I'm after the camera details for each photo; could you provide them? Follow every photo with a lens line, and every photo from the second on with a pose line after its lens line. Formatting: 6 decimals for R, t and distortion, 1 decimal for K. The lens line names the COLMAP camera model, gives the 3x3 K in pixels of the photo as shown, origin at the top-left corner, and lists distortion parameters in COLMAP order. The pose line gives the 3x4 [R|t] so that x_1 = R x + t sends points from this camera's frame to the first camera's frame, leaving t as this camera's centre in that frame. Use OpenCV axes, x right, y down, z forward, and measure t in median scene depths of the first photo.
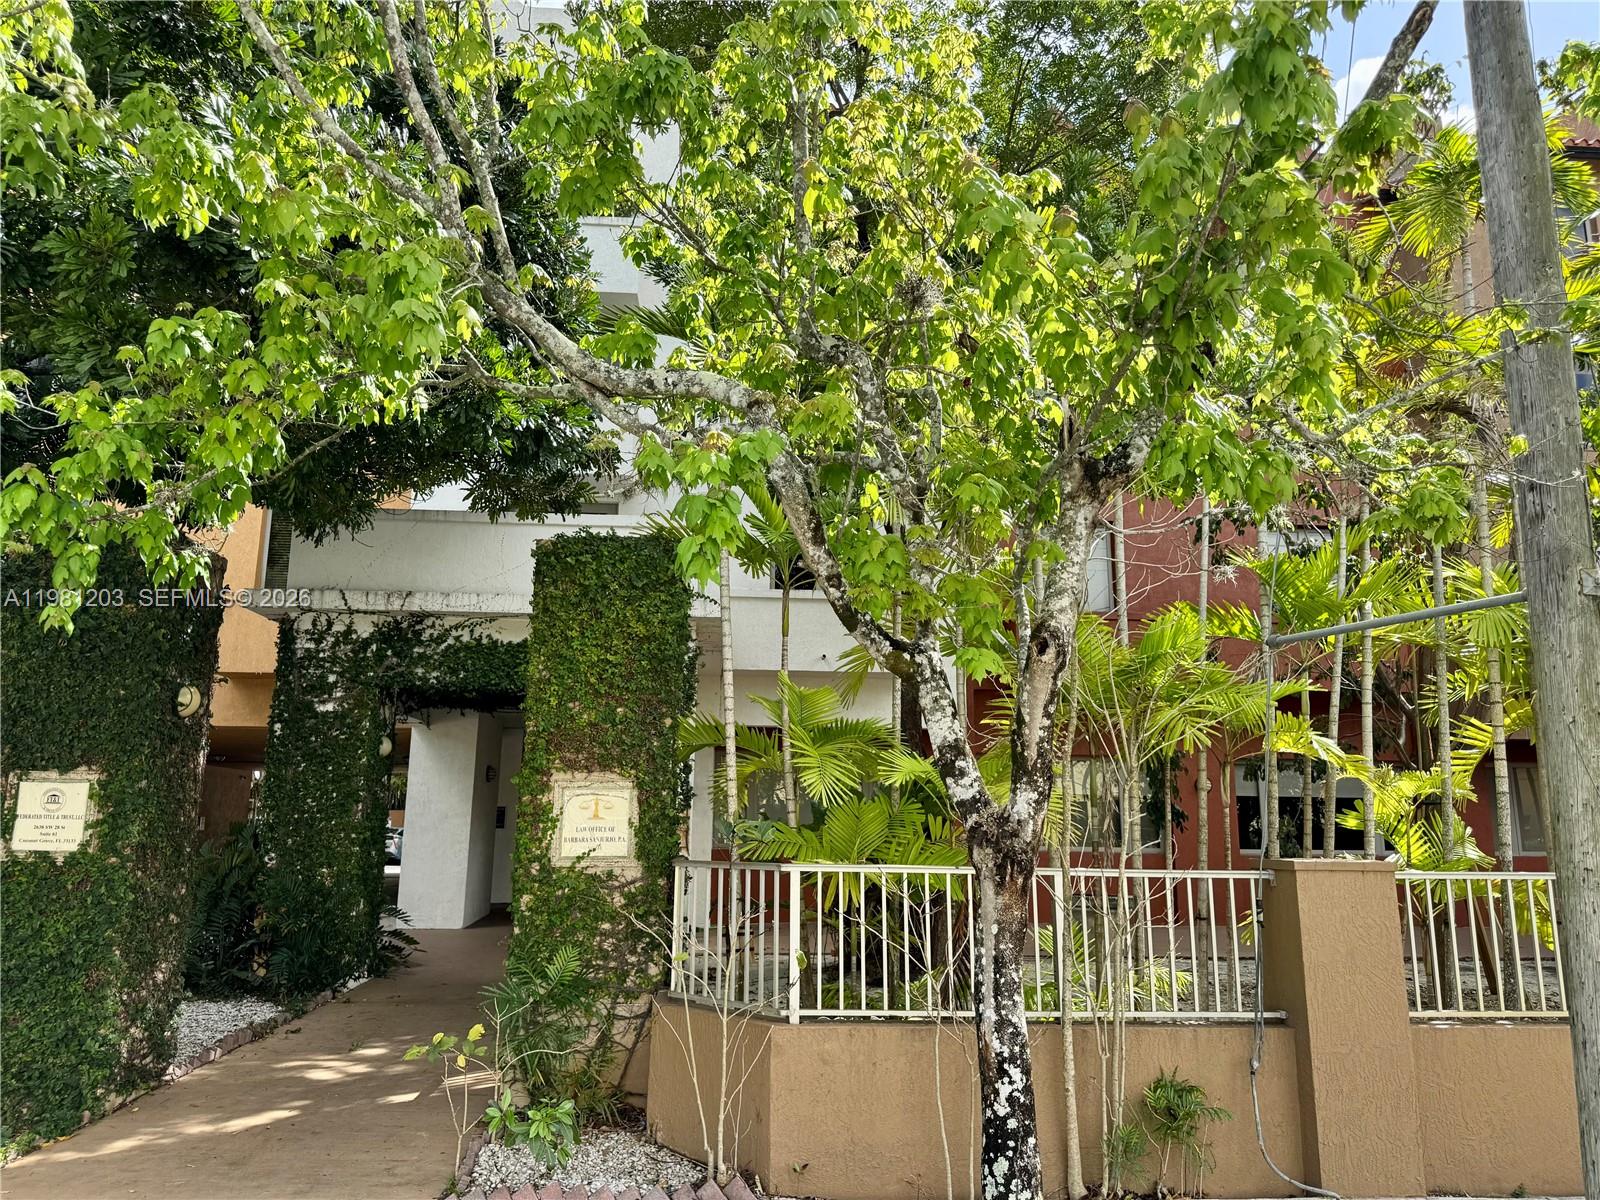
lens RADIAL K [[1120.5, 0, 800.0], [0, 1120.5, 600.0], [0, 0, 1]] dist [0.007309, -0.000178]
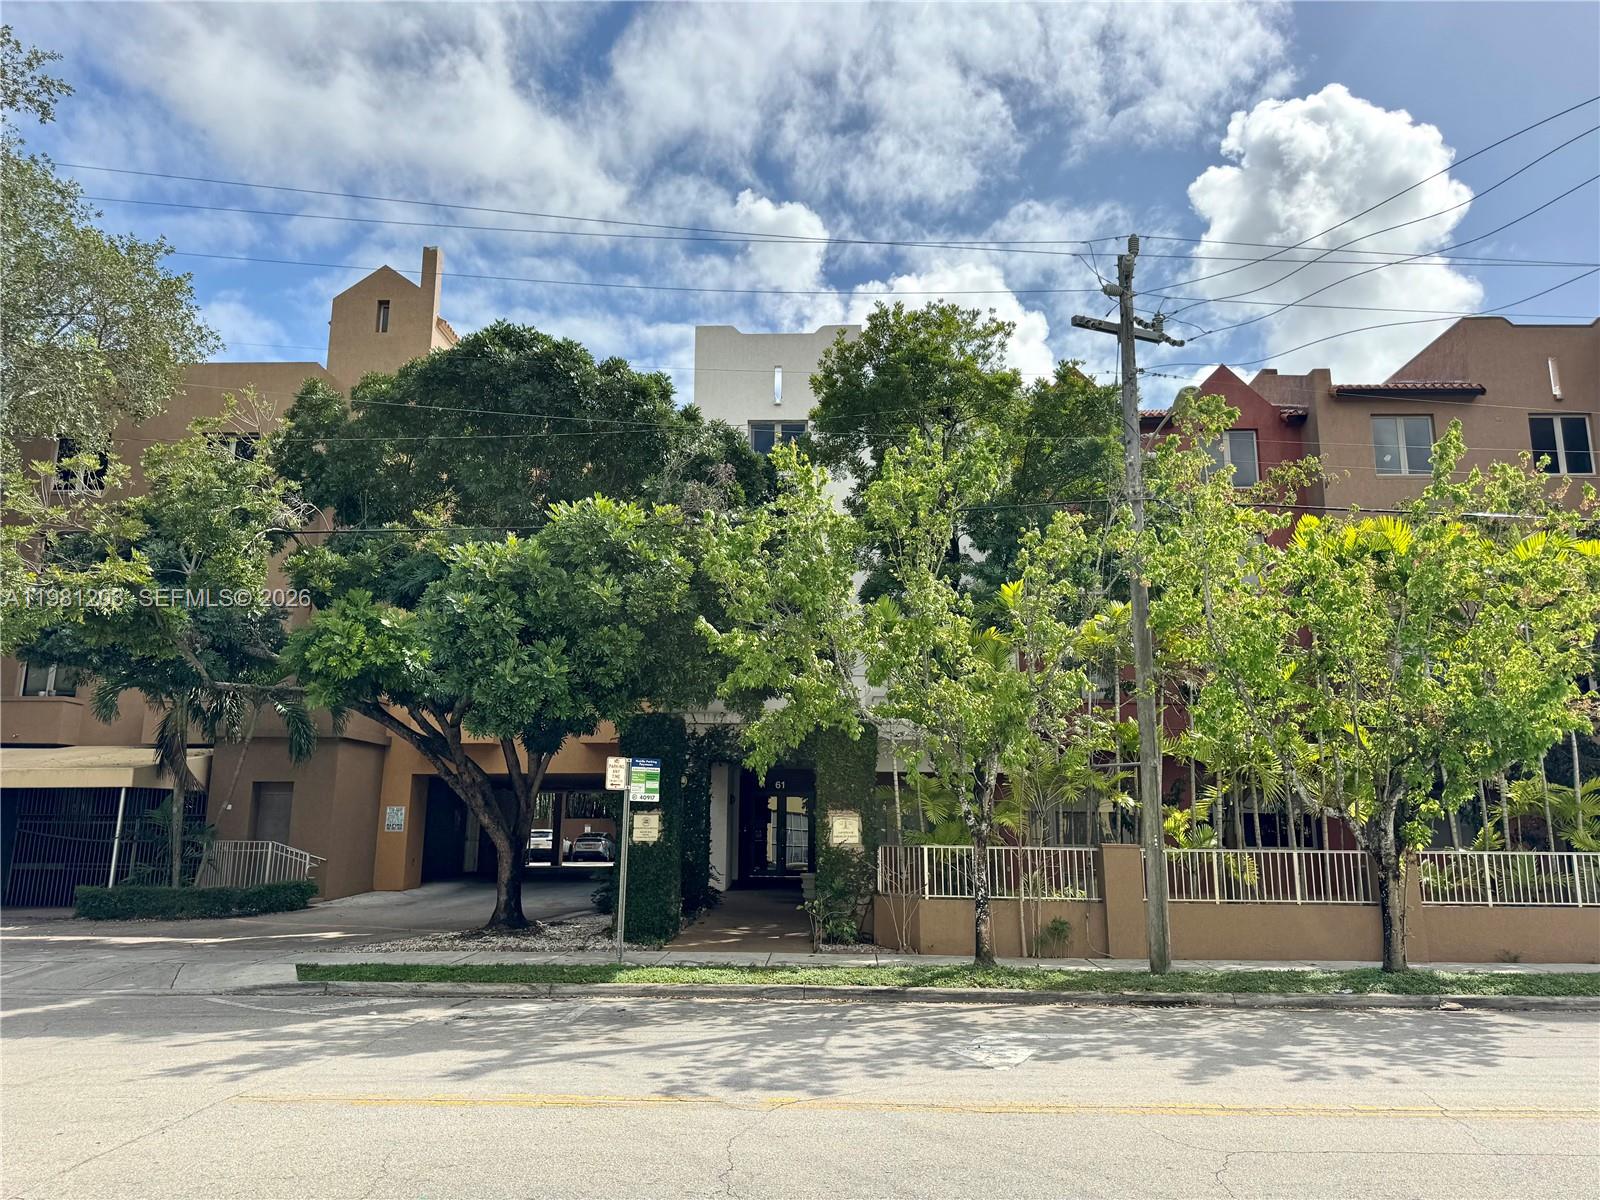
lens RADIAL K [[1108.6, 0, 800.0], [0, 1108.6, 600.0], [0, 0, 1]] dist [0.049193, -0.000132]
pose [[0.995062, -0.021983, -0.096790, -0.029462], [0.021668, 0.999756, -0.004301, -0.330878], [0.096861, 0.002182, 0.995295, -1.600293]]
